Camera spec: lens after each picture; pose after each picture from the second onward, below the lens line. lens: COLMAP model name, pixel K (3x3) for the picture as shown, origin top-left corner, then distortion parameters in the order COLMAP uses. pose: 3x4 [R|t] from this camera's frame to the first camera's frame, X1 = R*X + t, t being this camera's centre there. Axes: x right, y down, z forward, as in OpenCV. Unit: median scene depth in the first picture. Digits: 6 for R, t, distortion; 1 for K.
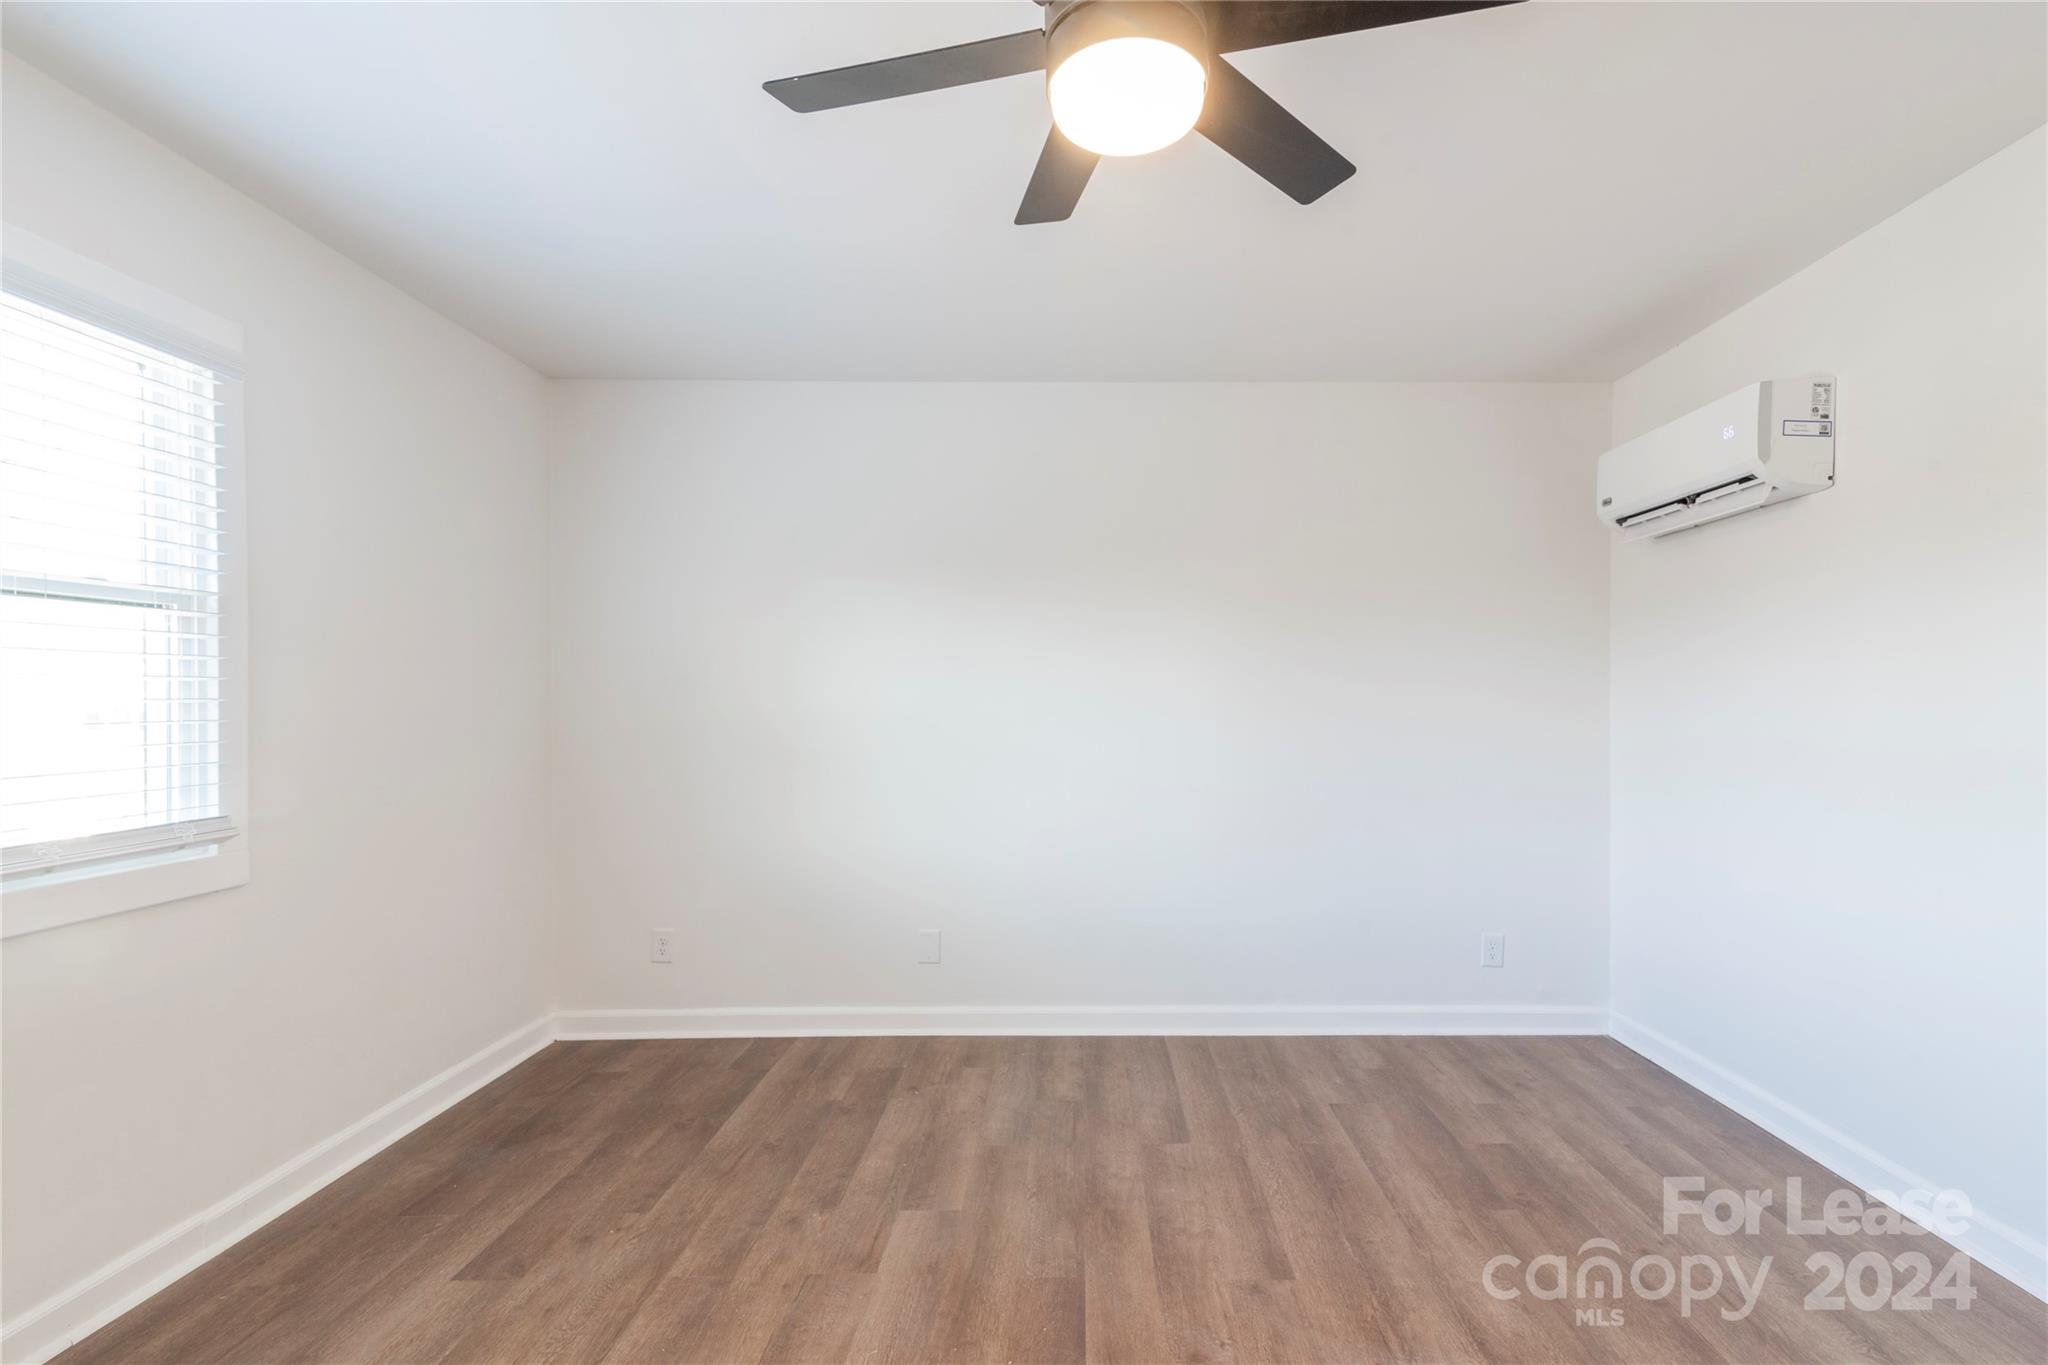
lens RADIAL K [[961.8, 0, 1026.6], [0, 961.8, 697.1], [0, 0, 1]] dist [0.025856, -0.002548]
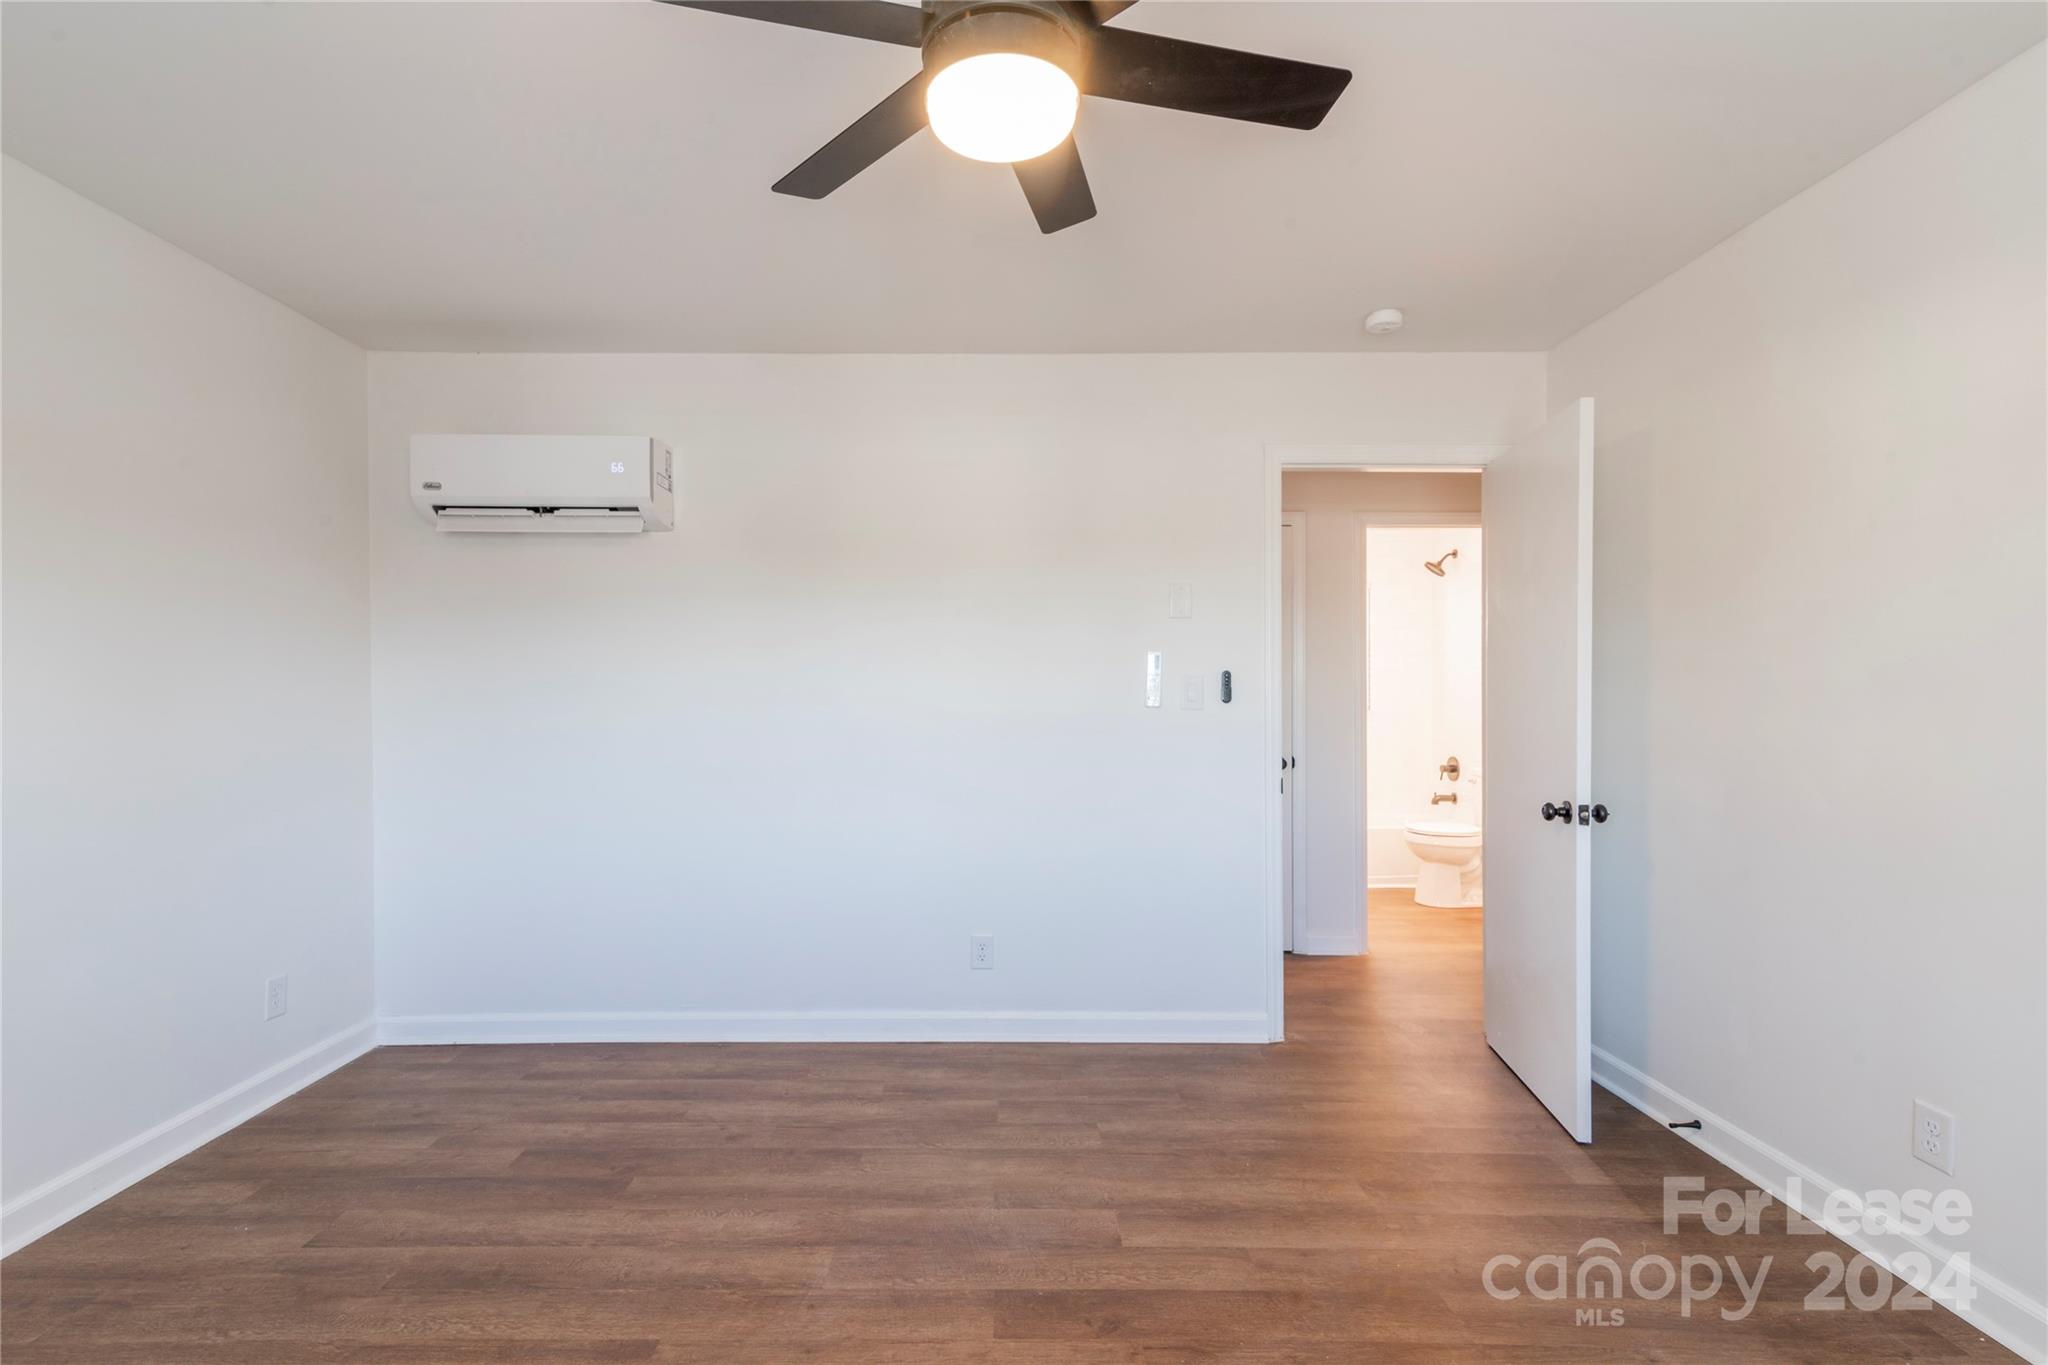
lens RADIAL K [[961.8, 0, 1041.8], [0, 961.8, 696.2], [0, 0, 1]] dist [0.025856, -0.002548]
pose [[-0.043241, -0.004188, 0.999056, -0.467961], [-0.012256, 0.999918, 0.003661, -0.002320], [-0.998990, -0.012086, -0.043289, 0.508806]]
